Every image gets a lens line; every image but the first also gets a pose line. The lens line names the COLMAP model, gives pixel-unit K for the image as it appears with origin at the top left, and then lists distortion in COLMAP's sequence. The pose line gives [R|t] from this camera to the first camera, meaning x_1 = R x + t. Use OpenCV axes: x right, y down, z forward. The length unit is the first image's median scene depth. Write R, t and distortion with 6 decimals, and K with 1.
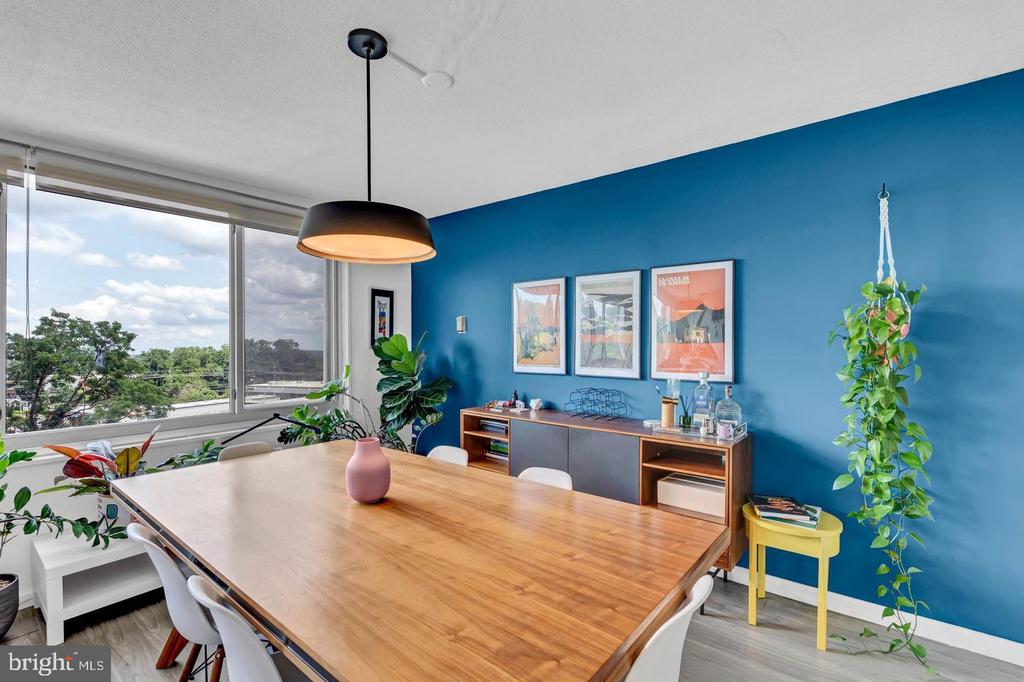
lens RADIAL K [[460.8, 0, 512.9], [0, 460.8, 343.3], [0, 0, 1]] dist [-0.002415, 0.000595]
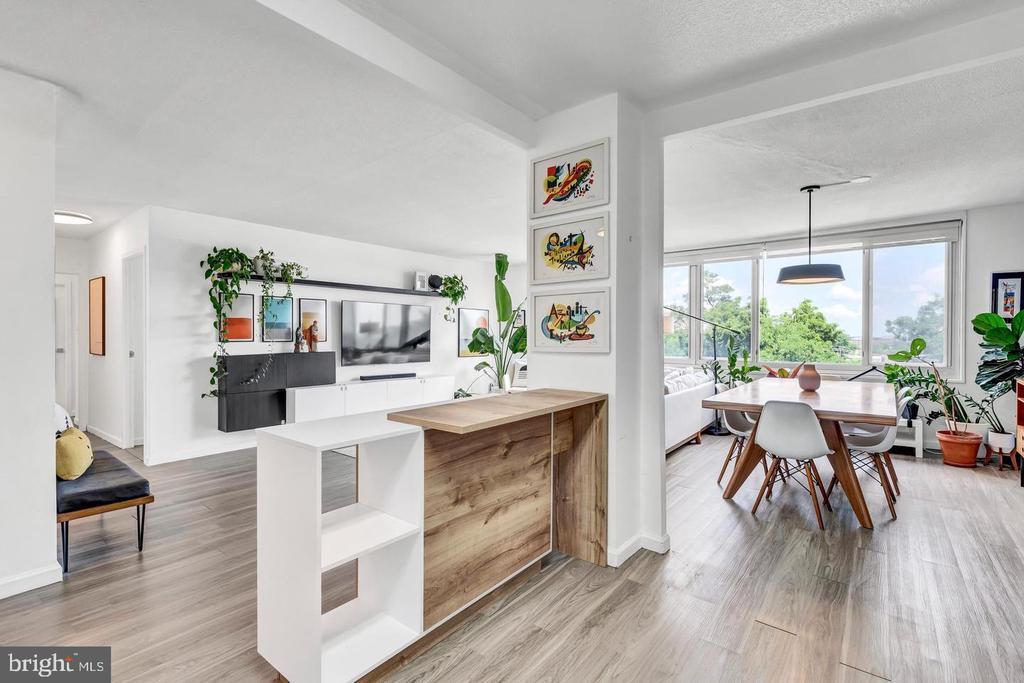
lens RADIAL K [[472.4, 0, 513.2], [0, 472.4, 339.2], [0, 0, 1]] dist [-0.002621, -0.000270]
pose [[0.012873, 0.018768, -0.999741, 1.044488], [0.010928, 0.999761, 0.018909, 0.011975], [0.999857, -0.011168, 0.012665, -0.258652]]
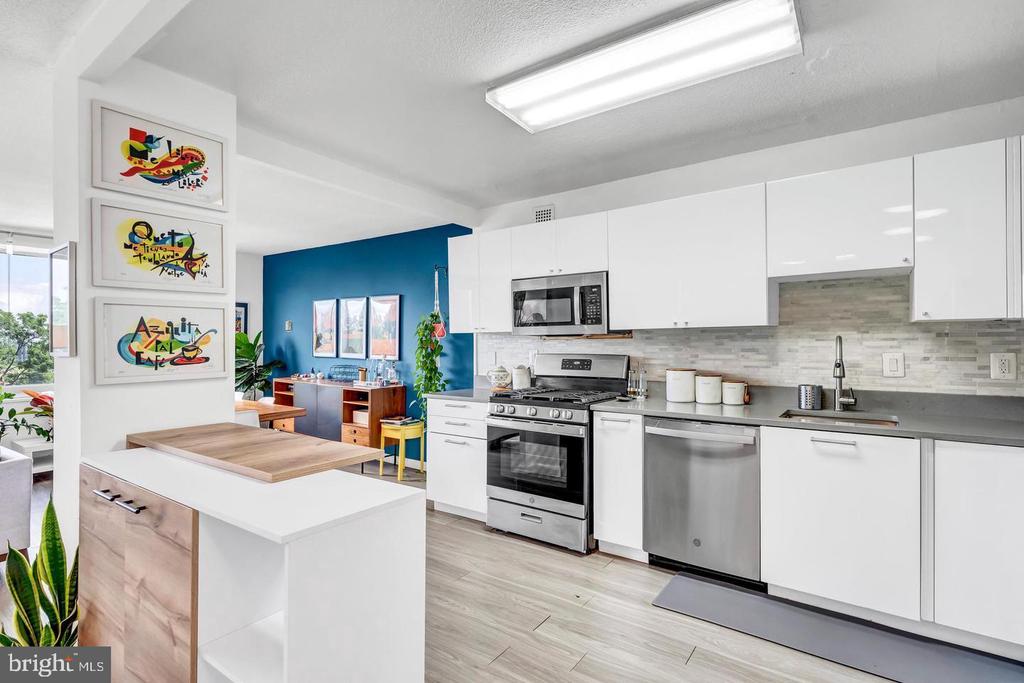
lens RADIAL K [[497.7, 0, 513.4], [0, 497.7, 336.3], [0, 0, 1]] dist [-0.001021, -0.000113]
pose [[0.998627, 0.003129, 0.052284, 0.661921], [-0.003109, 0.999995, -0.000473, -0.009929], [-0.052286, 0.000309, 0.998632, -0.838946]]
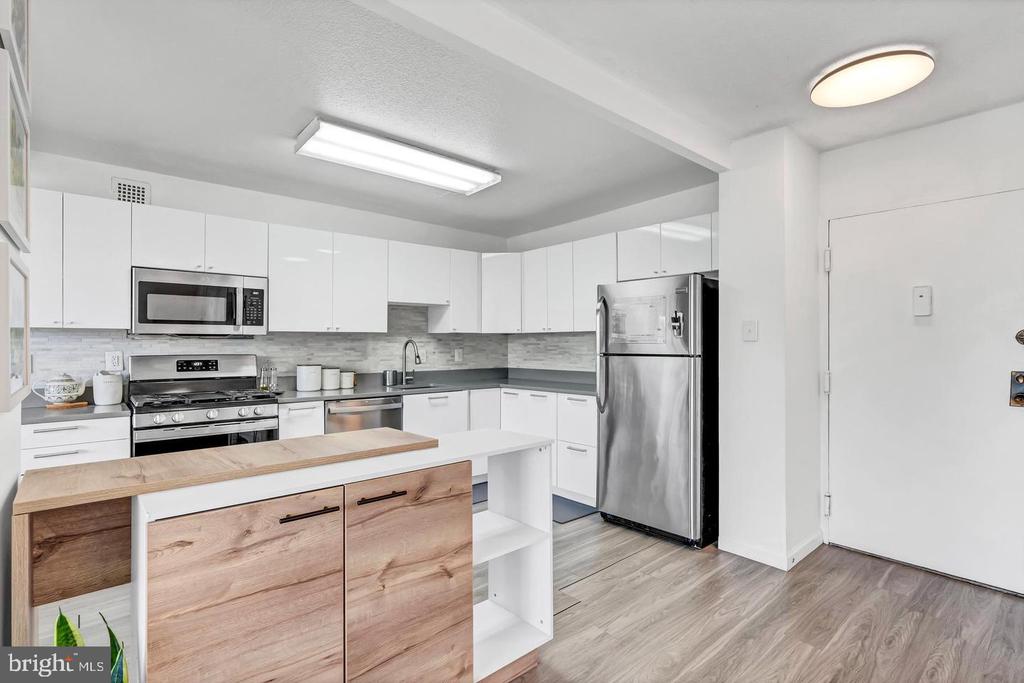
lens RADIAL K [[495.0, 0, 512.0], [0, 495.0, 341.5], [0, 0, 1]] dist [-0.001298, -0.000218]
pose [[0.178758, 0.014610, 0.983785, -0.059201], [-0.012298, 0.999845, -0.012614, 0.005709], [-0.983816, -0.009843, 0.178910, -0.581568]]
